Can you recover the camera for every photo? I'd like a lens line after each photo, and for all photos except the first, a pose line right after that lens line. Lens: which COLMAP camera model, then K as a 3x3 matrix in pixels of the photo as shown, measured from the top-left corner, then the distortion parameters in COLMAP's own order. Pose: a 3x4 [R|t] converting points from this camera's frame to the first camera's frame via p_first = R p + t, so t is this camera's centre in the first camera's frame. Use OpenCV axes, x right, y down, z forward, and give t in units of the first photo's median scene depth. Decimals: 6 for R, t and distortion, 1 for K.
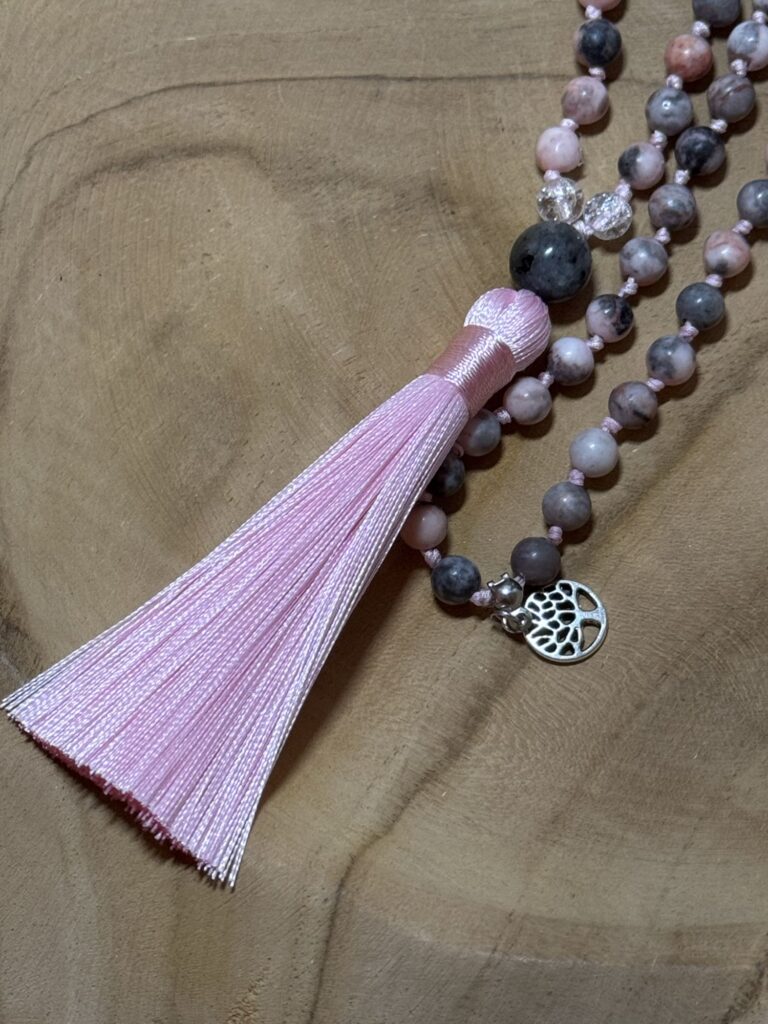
lens RADIAL K [[2629.2, 0, 402.6], [0, 2629.2, 512.3], [0, 0, 1]] dist [0.106500, 0.335067]
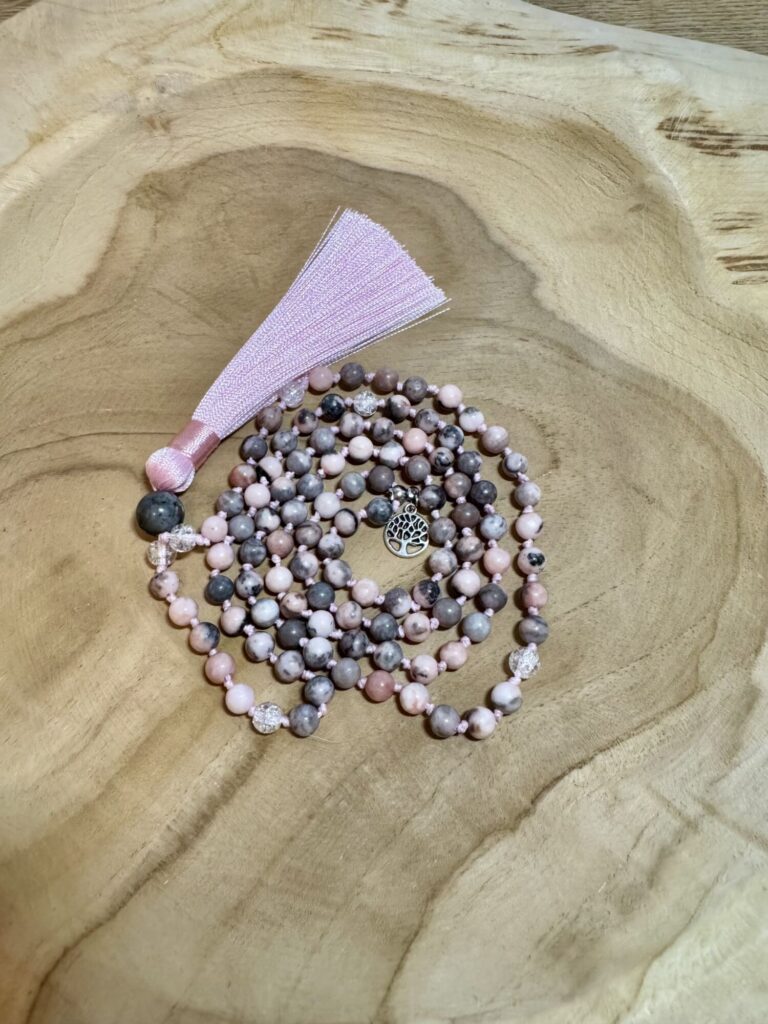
lens RADIAL K [[724.7, 0, 385.2], [0, 724.7, 464.0], [0, 0, 1]] dist [-0.005581, 0.006249]
pose [[0.998633, 0.051847, 0.006652, 0.117557], [-0.048579, 0.967526, -0.248059, -0.024217], [-0.019297, 0.247396, 0.968722, 0.517275]]
